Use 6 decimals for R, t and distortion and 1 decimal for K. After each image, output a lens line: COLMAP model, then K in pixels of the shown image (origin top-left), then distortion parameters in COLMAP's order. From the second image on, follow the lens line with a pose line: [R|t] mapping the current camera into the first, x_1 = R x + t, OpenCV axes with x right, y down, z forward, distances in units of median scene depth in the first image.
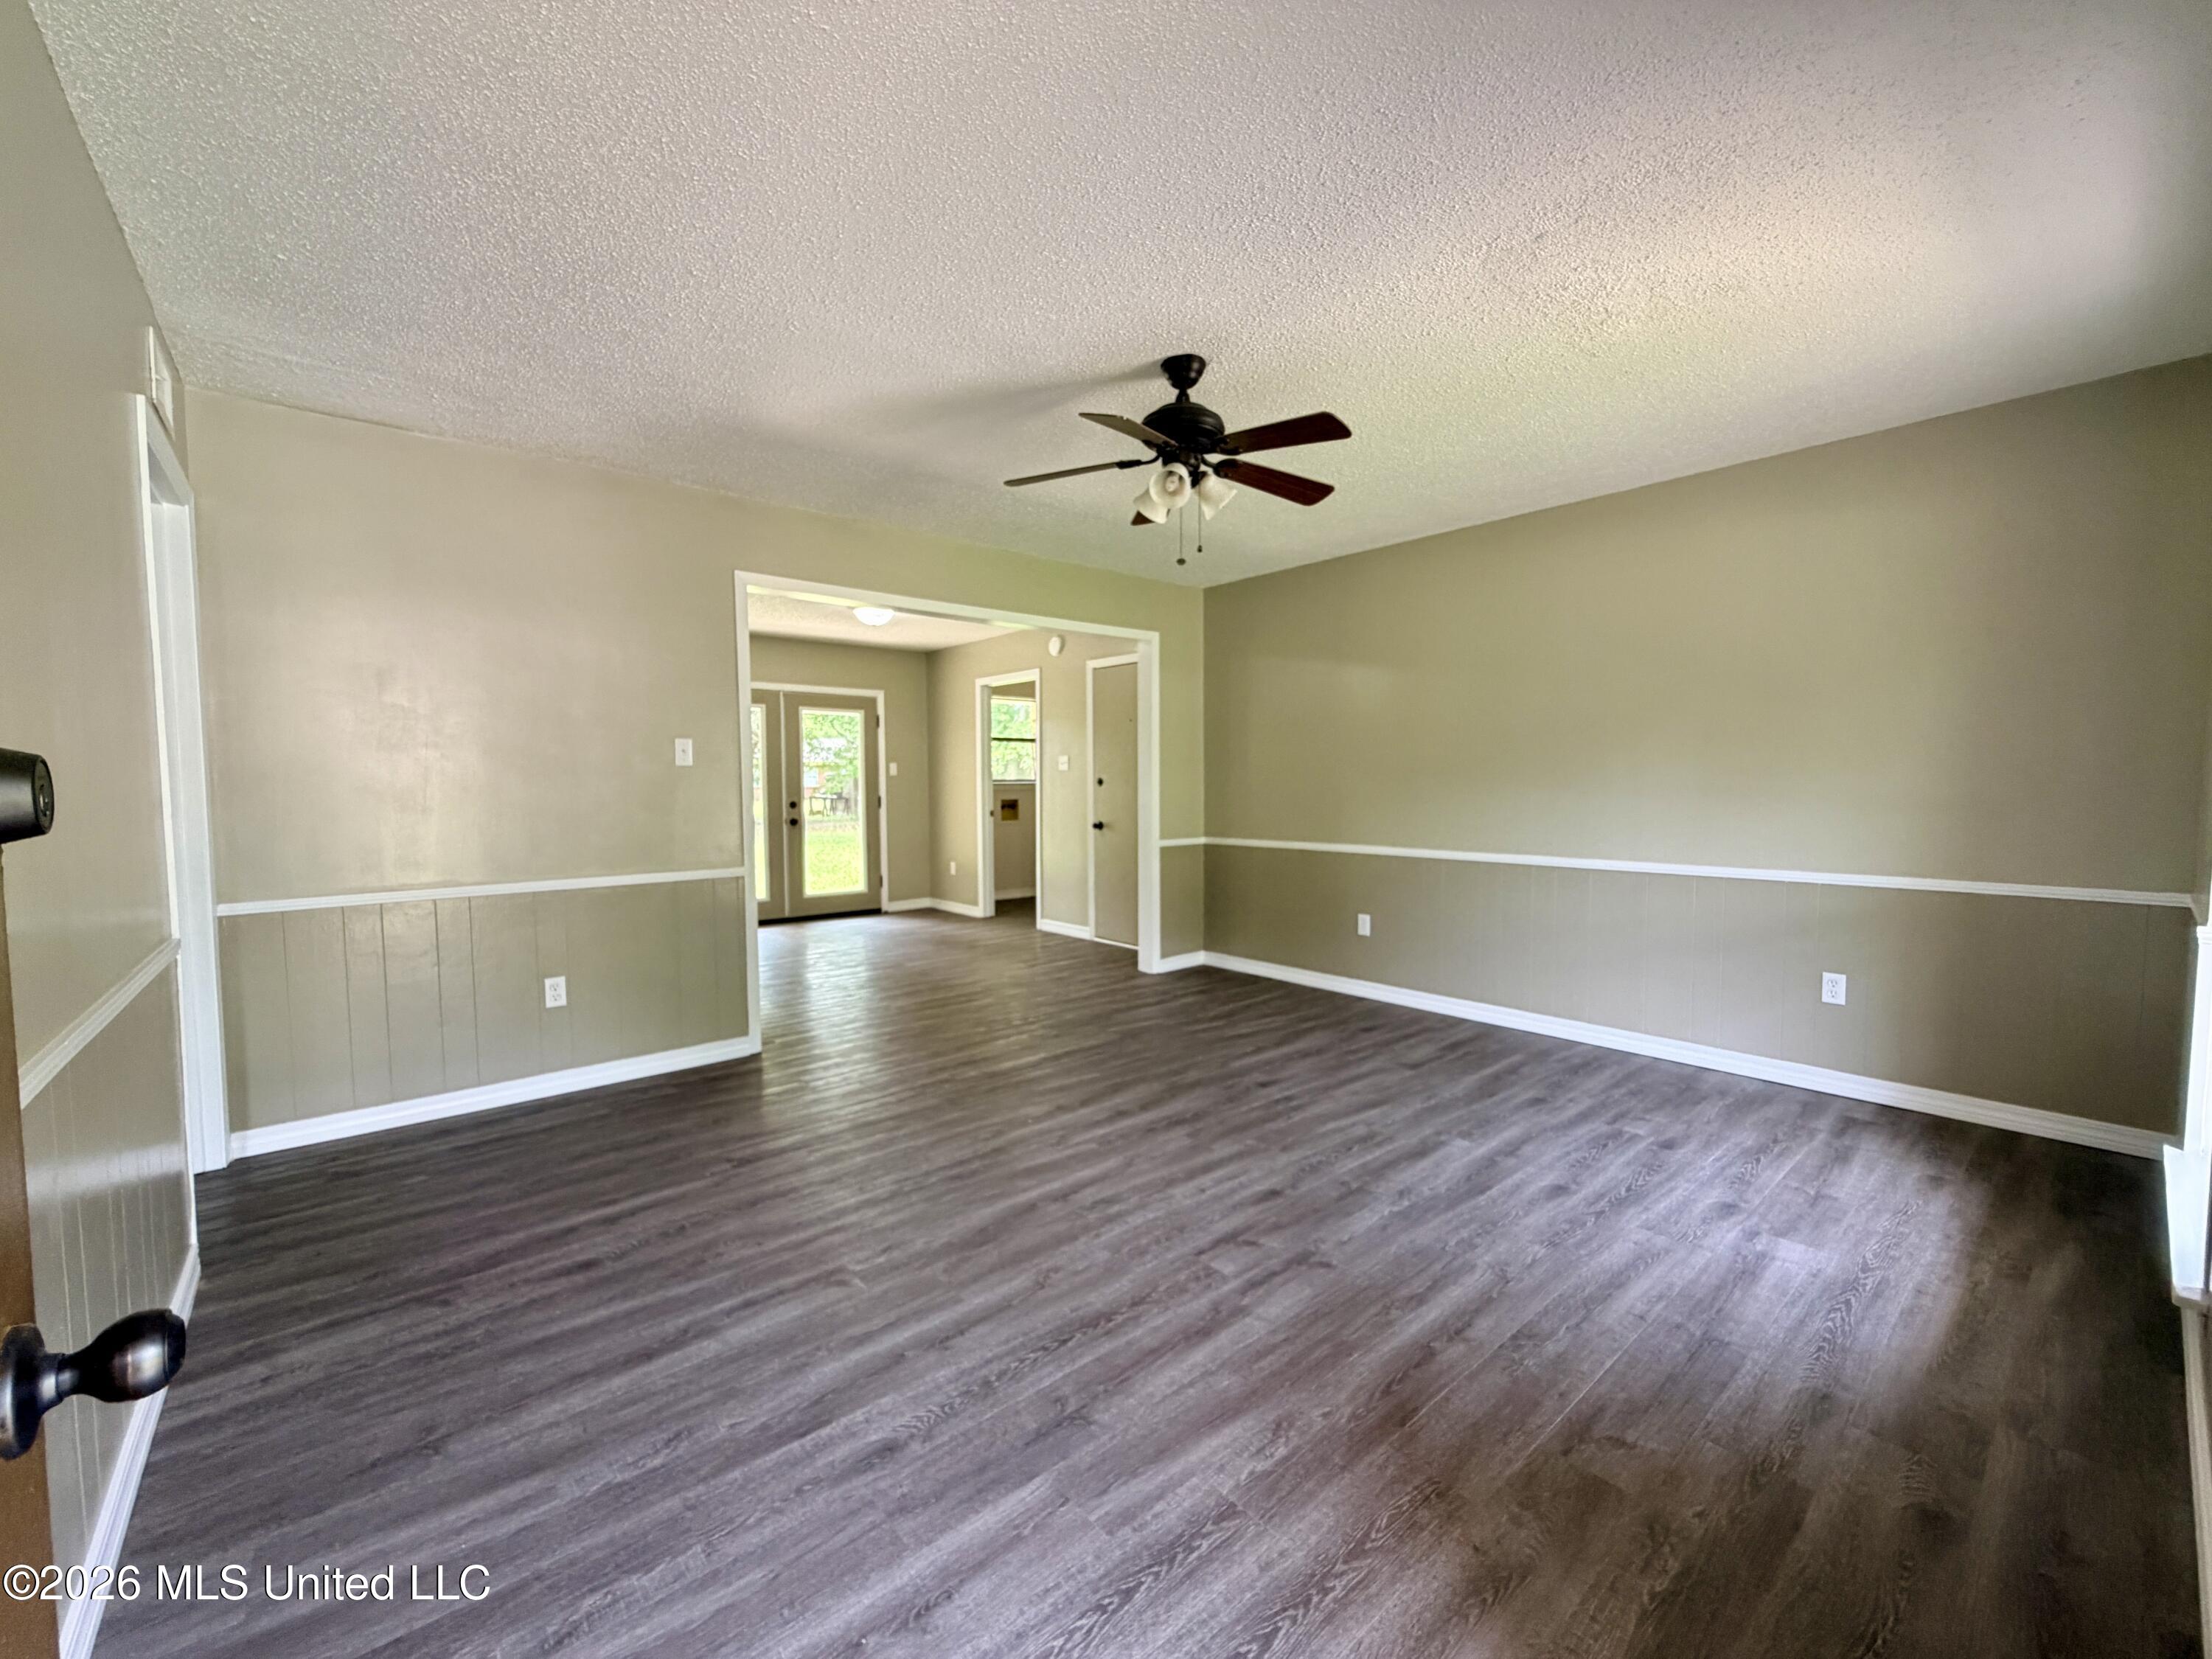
lens RADIAL K [[887.3, 0, 1107.5], [0, 887.3, 831.9], [0, 0, 1]] dist [-0.000533, 0.000351]
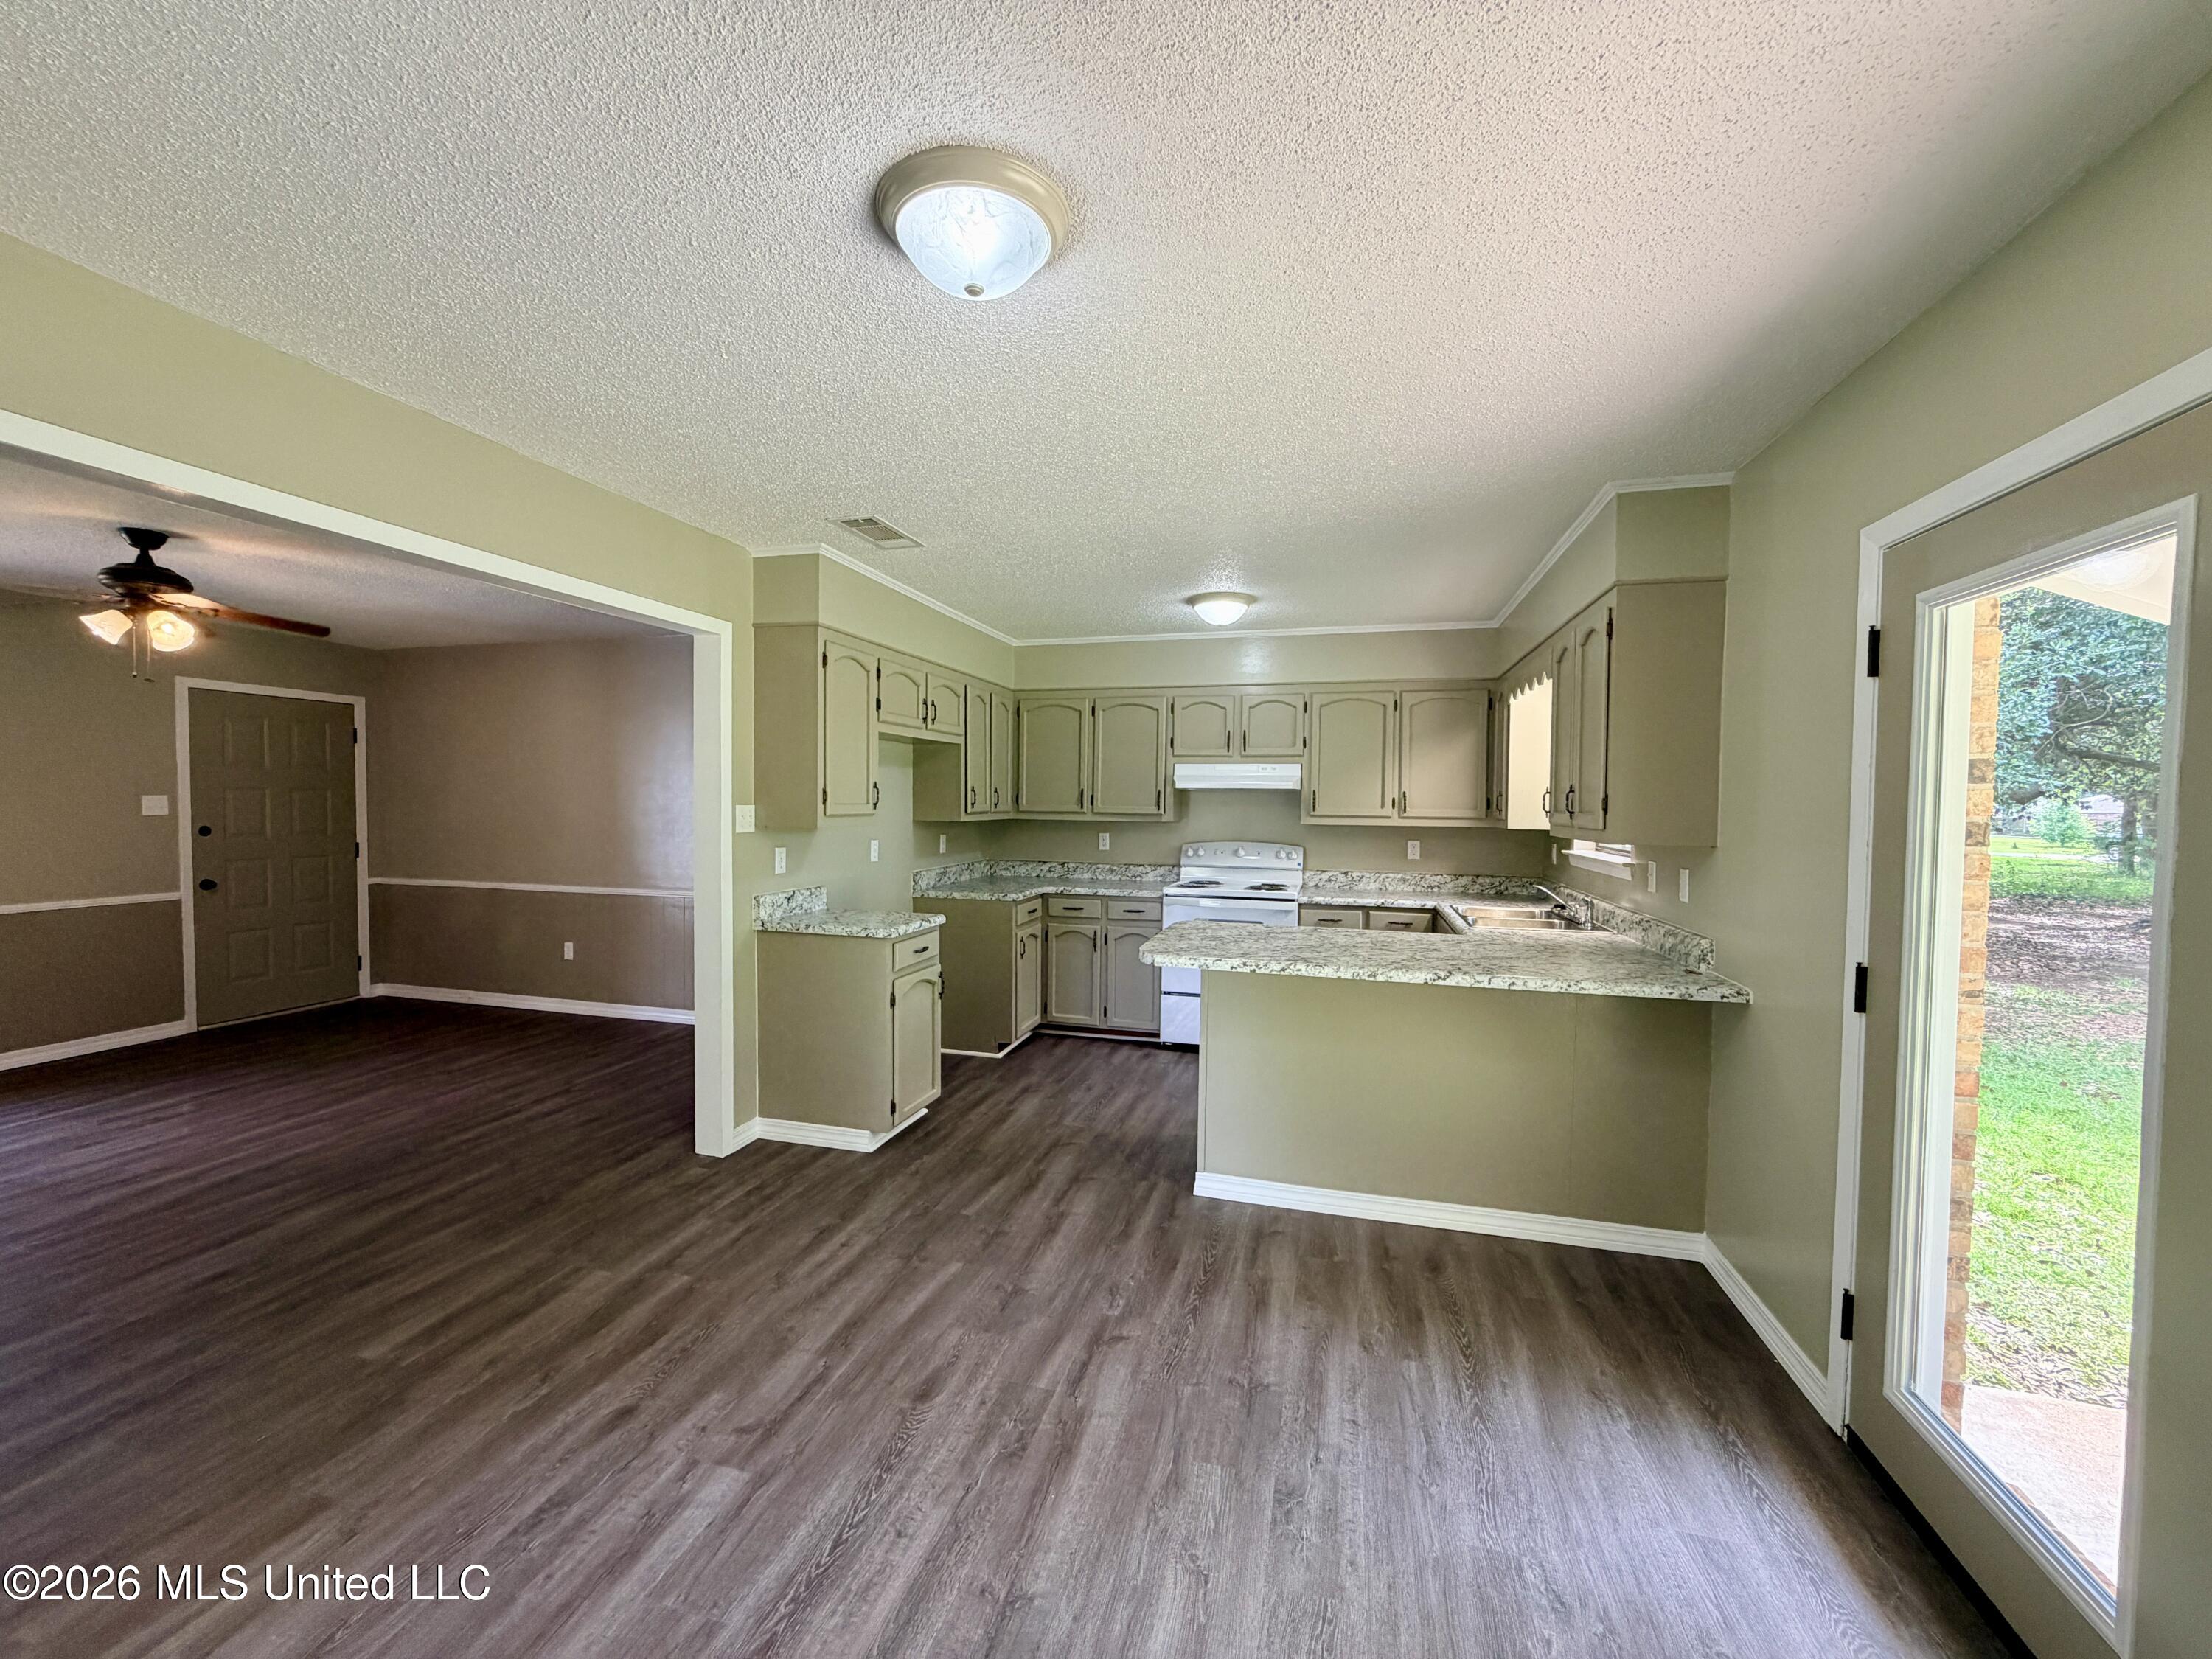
lens RADIAL K [[887.3, 0, 1098.0], [0, 887.3, 830.6], [0, 0, 1]] dist [-0.000533, 0.000351]
pose [[-0.832725, 0.014259, -0.553503, -0.358947], [-0.037672, 0.995893, 0.082333, -0.247152], [0.552404, 0.089412, -0.828768, 2.904500]]
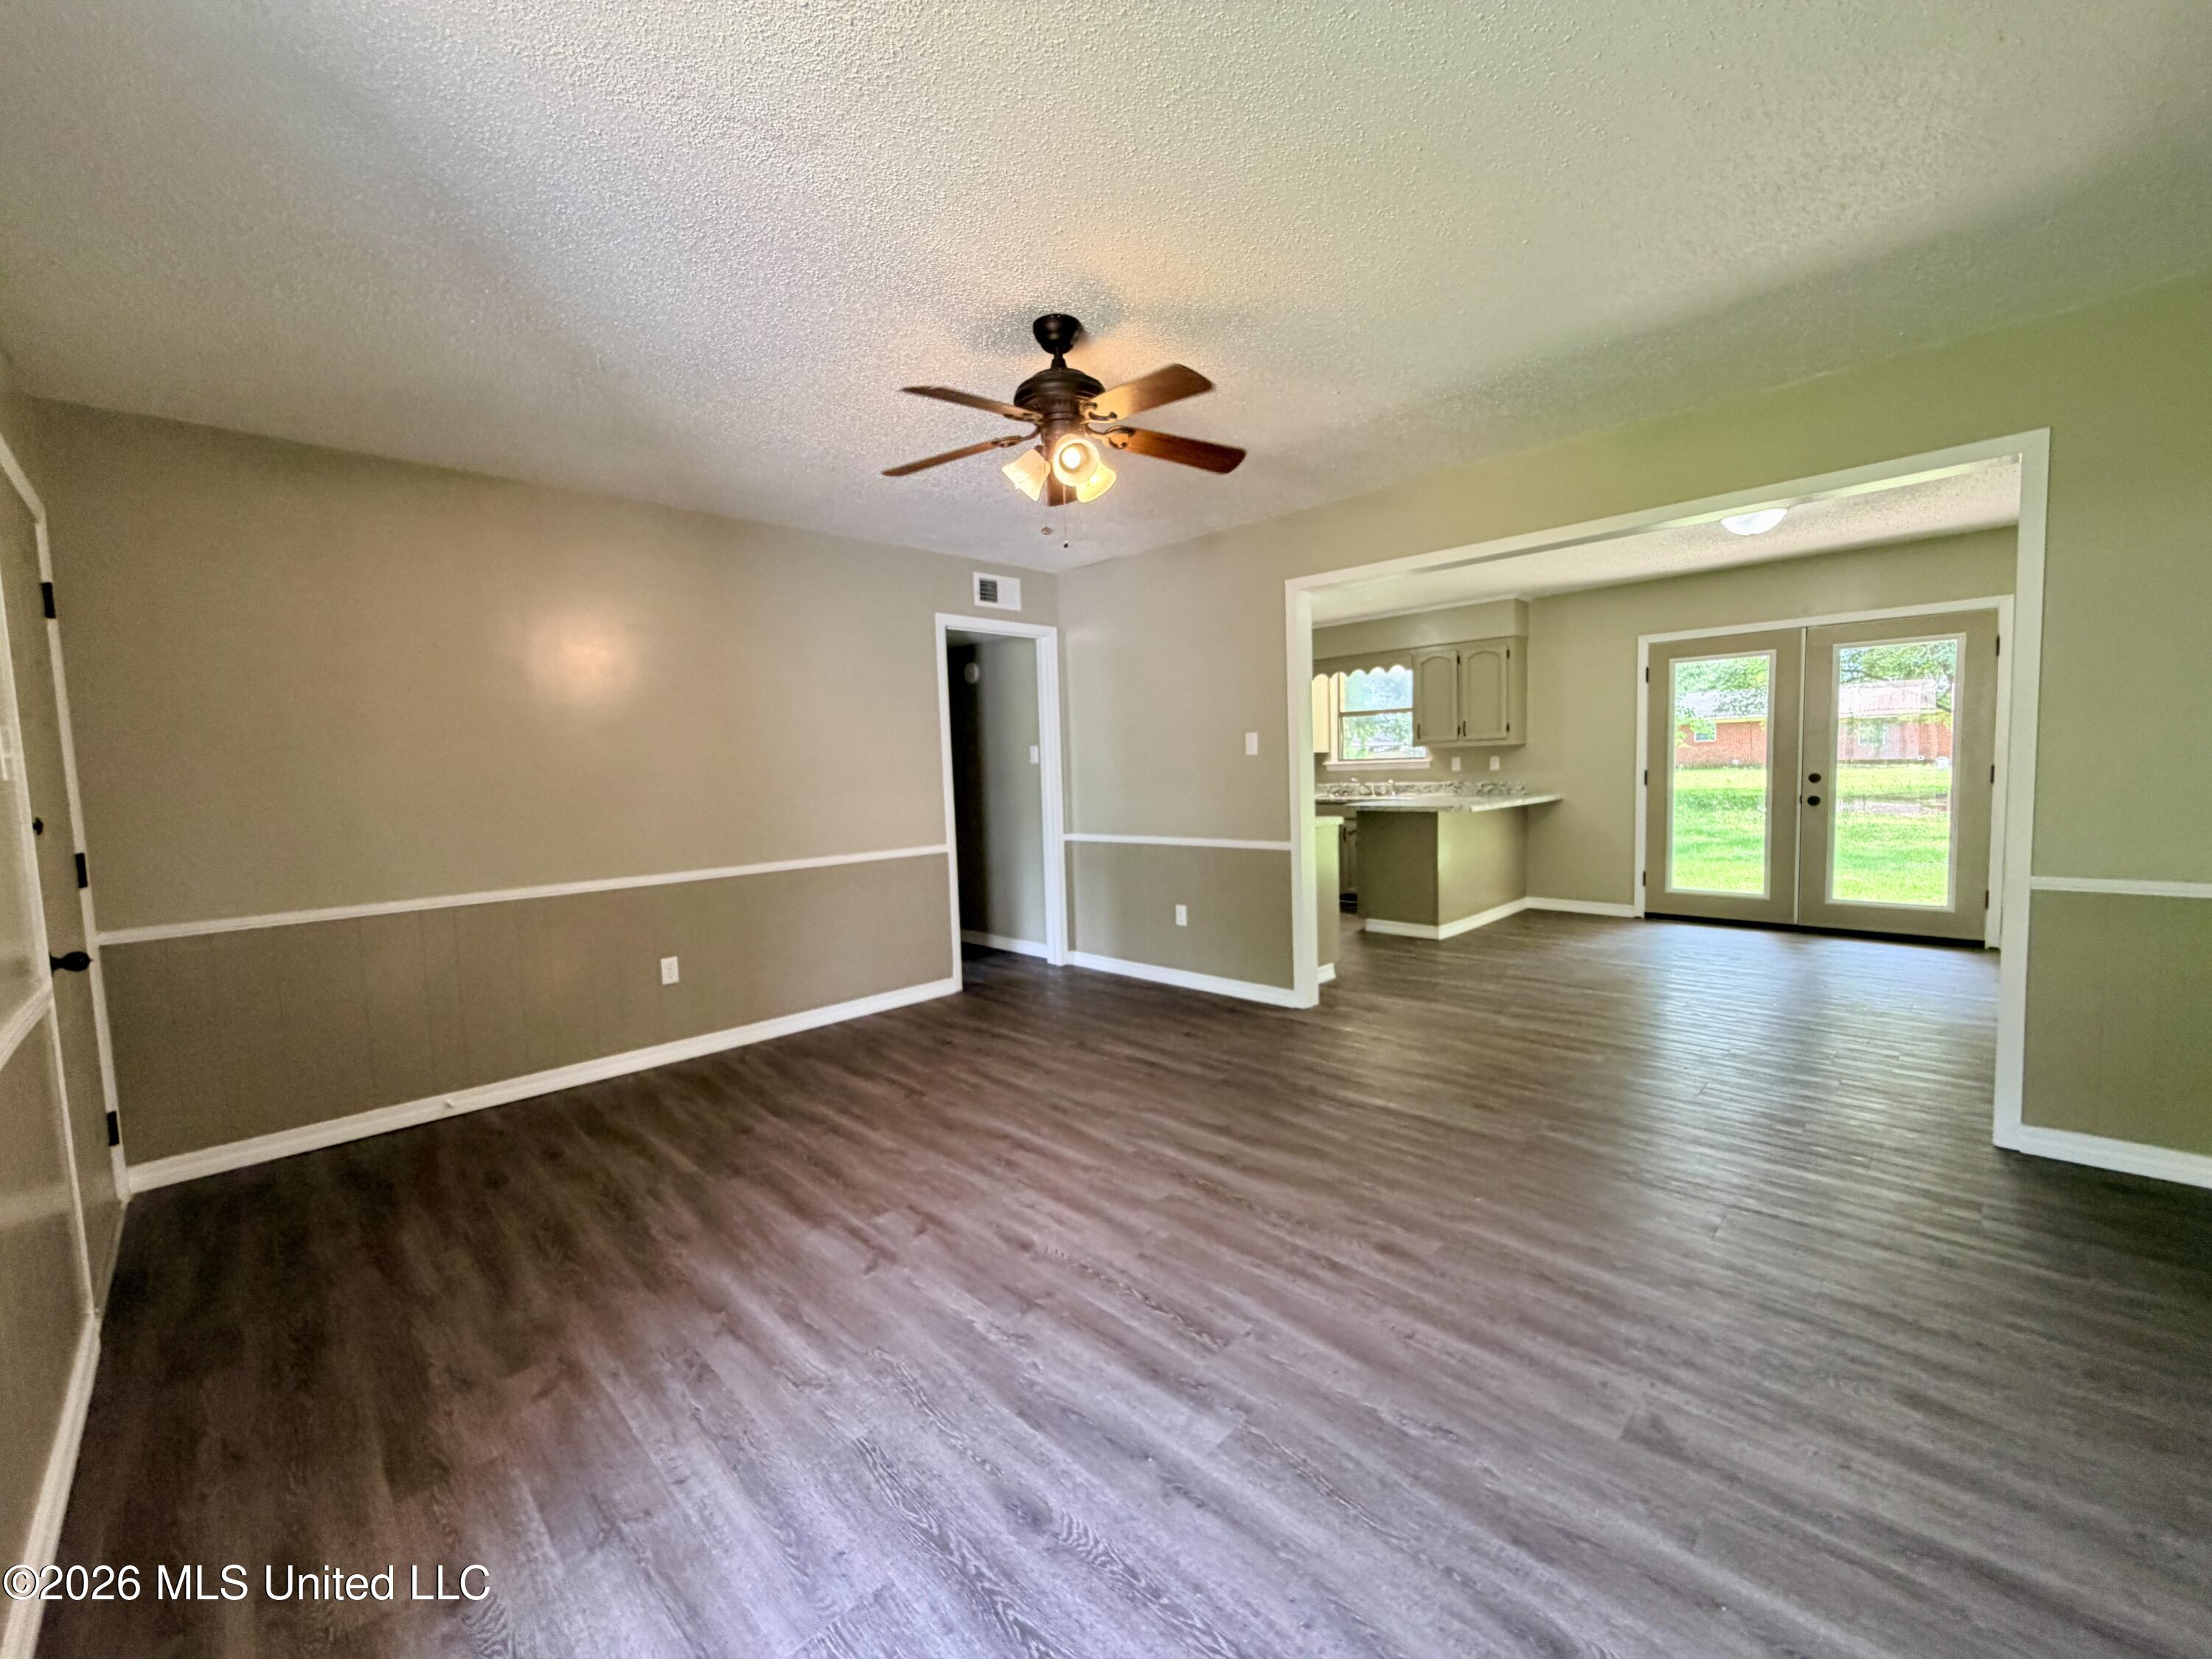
lens RADIAL K [[887.3, 0, 1092.0], [0, 887.3, 835.8], [0, 0, 1]] dist [-0.000533, 0.000351]
pose [[0.064107, 0.080565, -0.994686, 1.035896], [-0.022448, 0.996600, 0.079273, -0.079224], [0.997691, 0.017247, 0.065698, 0.985383]]
